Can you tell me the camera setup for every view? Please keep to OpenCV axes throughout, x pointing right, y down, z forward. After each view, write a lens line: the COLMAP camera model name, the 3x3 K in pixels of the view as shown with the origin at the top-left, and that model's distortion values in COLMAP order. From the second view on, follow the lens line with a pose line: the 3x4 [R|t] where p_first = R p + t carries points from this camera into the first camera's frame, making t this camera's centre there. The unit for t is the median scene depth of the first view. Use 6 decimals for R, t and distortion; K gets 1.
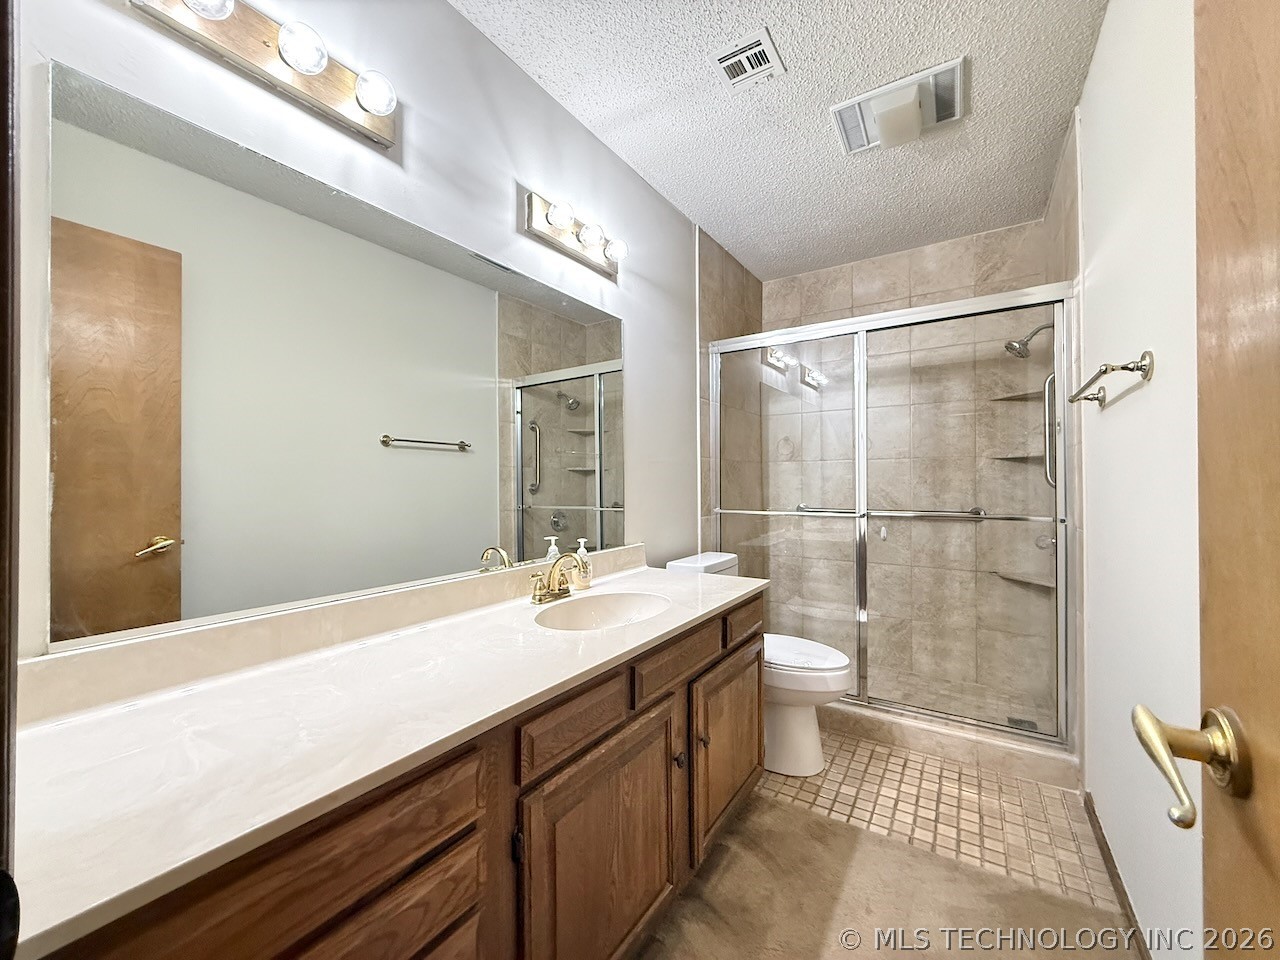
lens RADIAL K [[508.4, 0, 637.6], [0, 508.4, 480.2], [0, 0, 1]] dist [-0.000256, 0.000303]
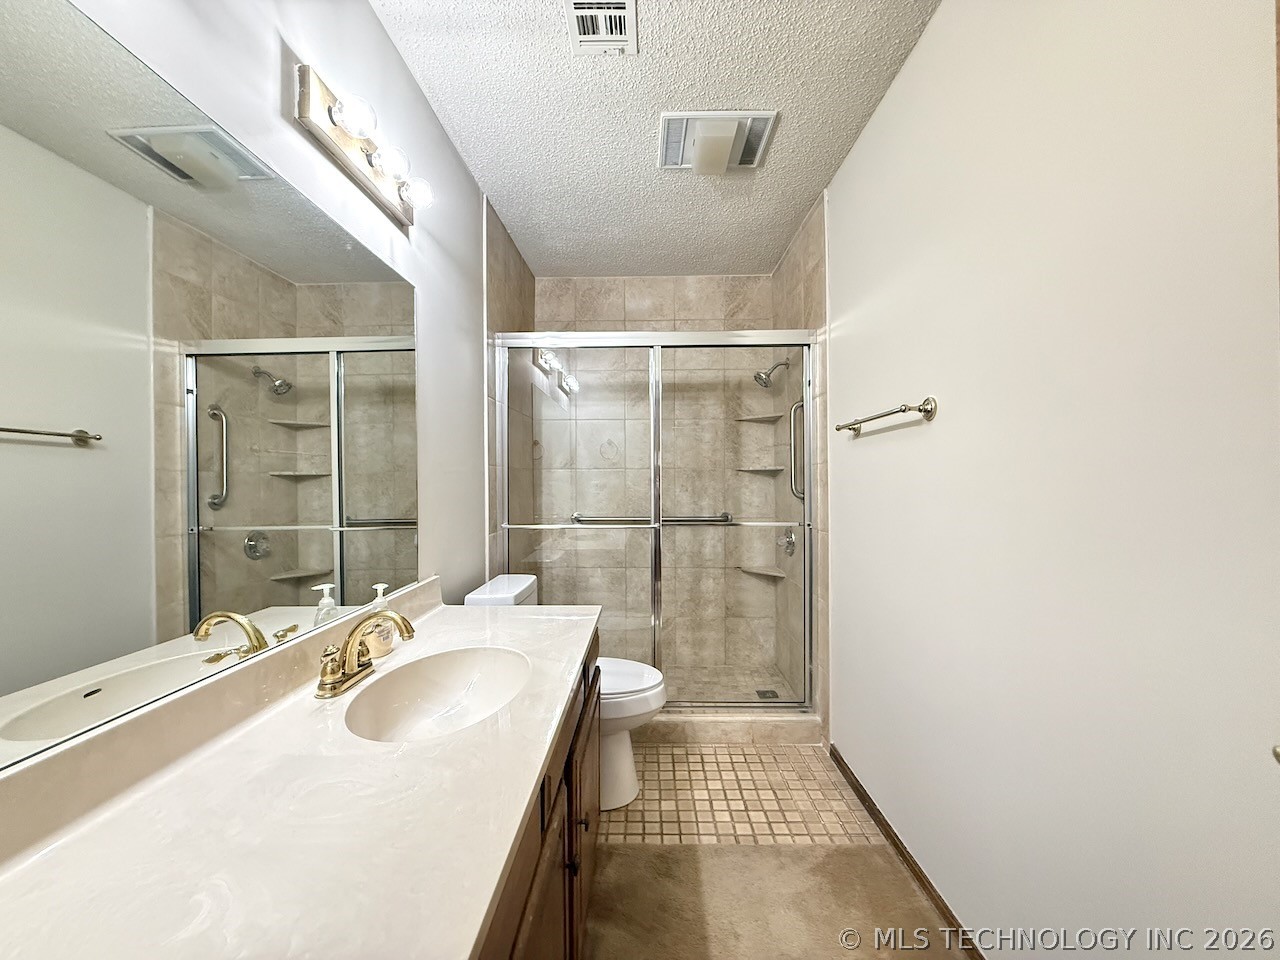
lens RADIAL K [[508.4, 0, 636.9], [0, 508.4, 480.1], [0, 0, 1]] dist [-0.000256, 0.000303]
pose [[0.846976, 0.001321, 0.531629, -0.124774], [-0.001455, 0.999999, -0.000166, -0.020860], [-0.531629, -0.000633, 0.846977, 0.141113]]
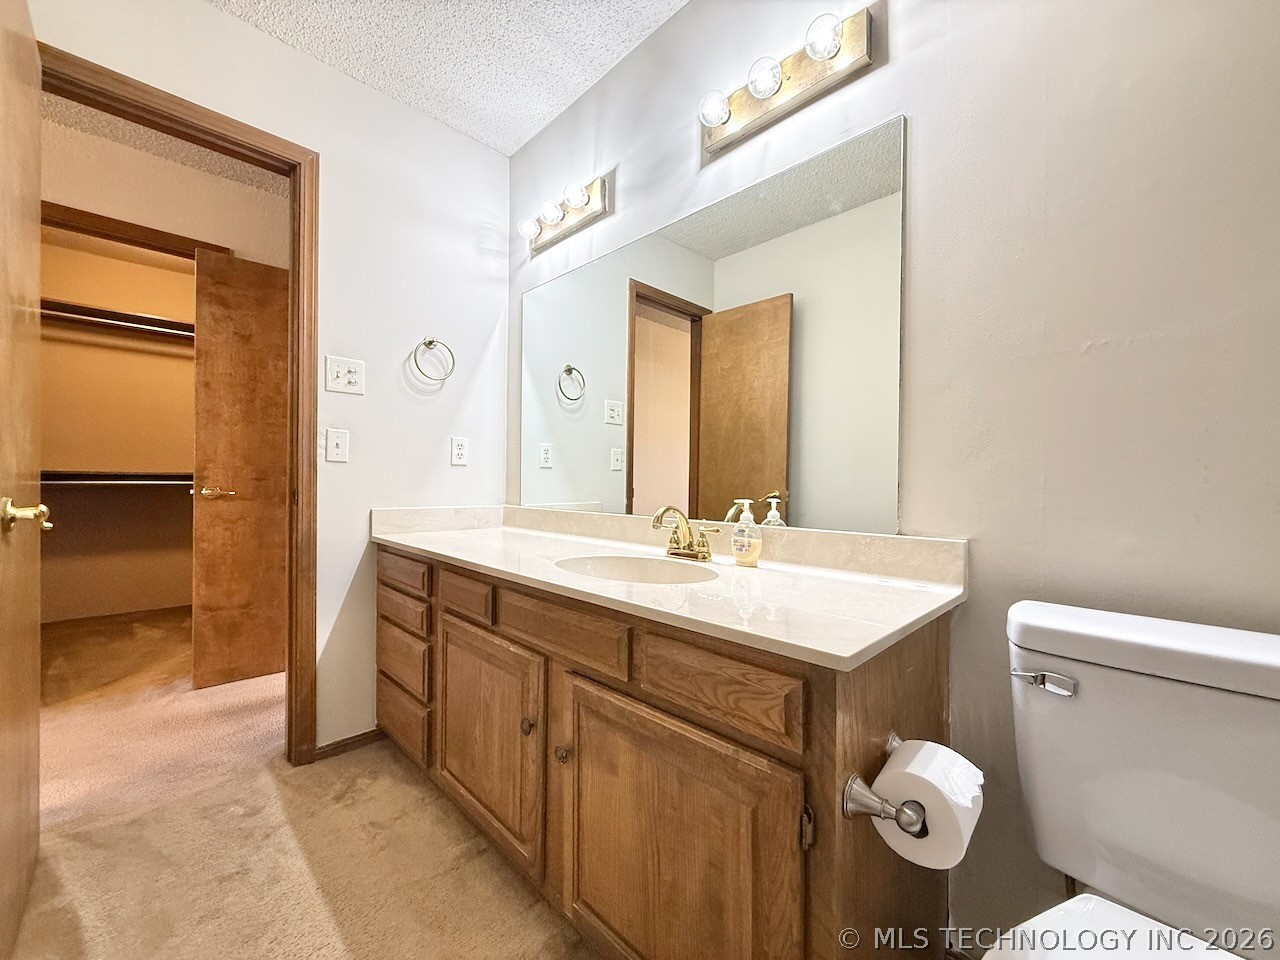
lens RADIAL K [[508.4, 0, 649.5], [0, 508.4, 486.8], [0, 0, 1]] dist [-0.000256, 0.000303]
pose [[-0.193330, 0.015468, -0.981012, 0.449101], [-0.002336, 0.999866, 0.016226, 0.057005], [0.981131, 0.005428, -0.193268, 0.681323]]
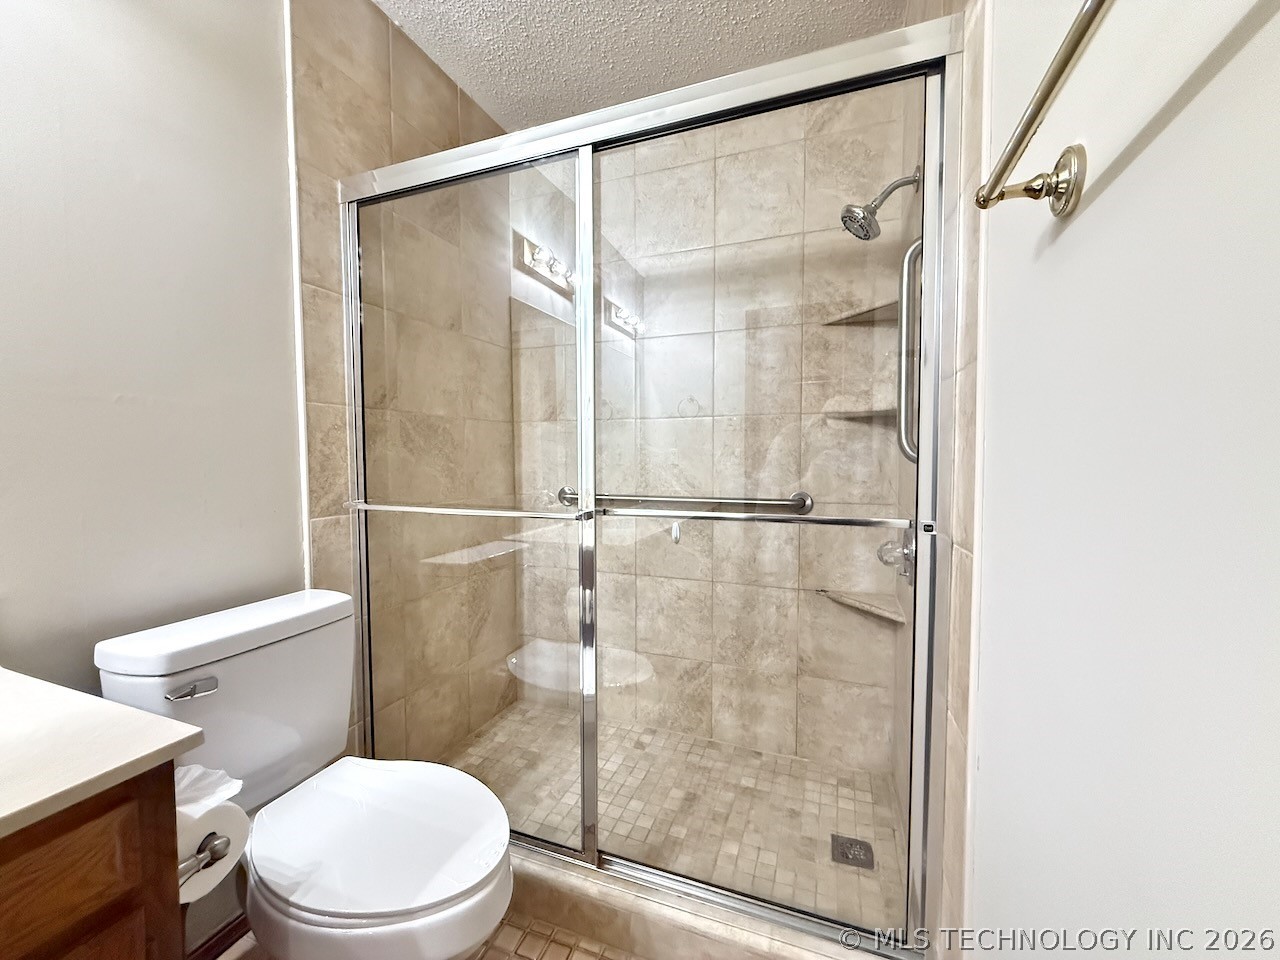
lens RADIAL K [[508.4, 0, 635.3], [0, 508.4, 481.0], [0, 0, 1]] dist [-0.000256, 0.000303]
pose [[0.977027, -0.008617, 0.212943, 0.346812], [-0.002028, 0.998761, 0.049719, 0.008003], [-0.213108, -0.049008, 0.975799, 0.444577]]
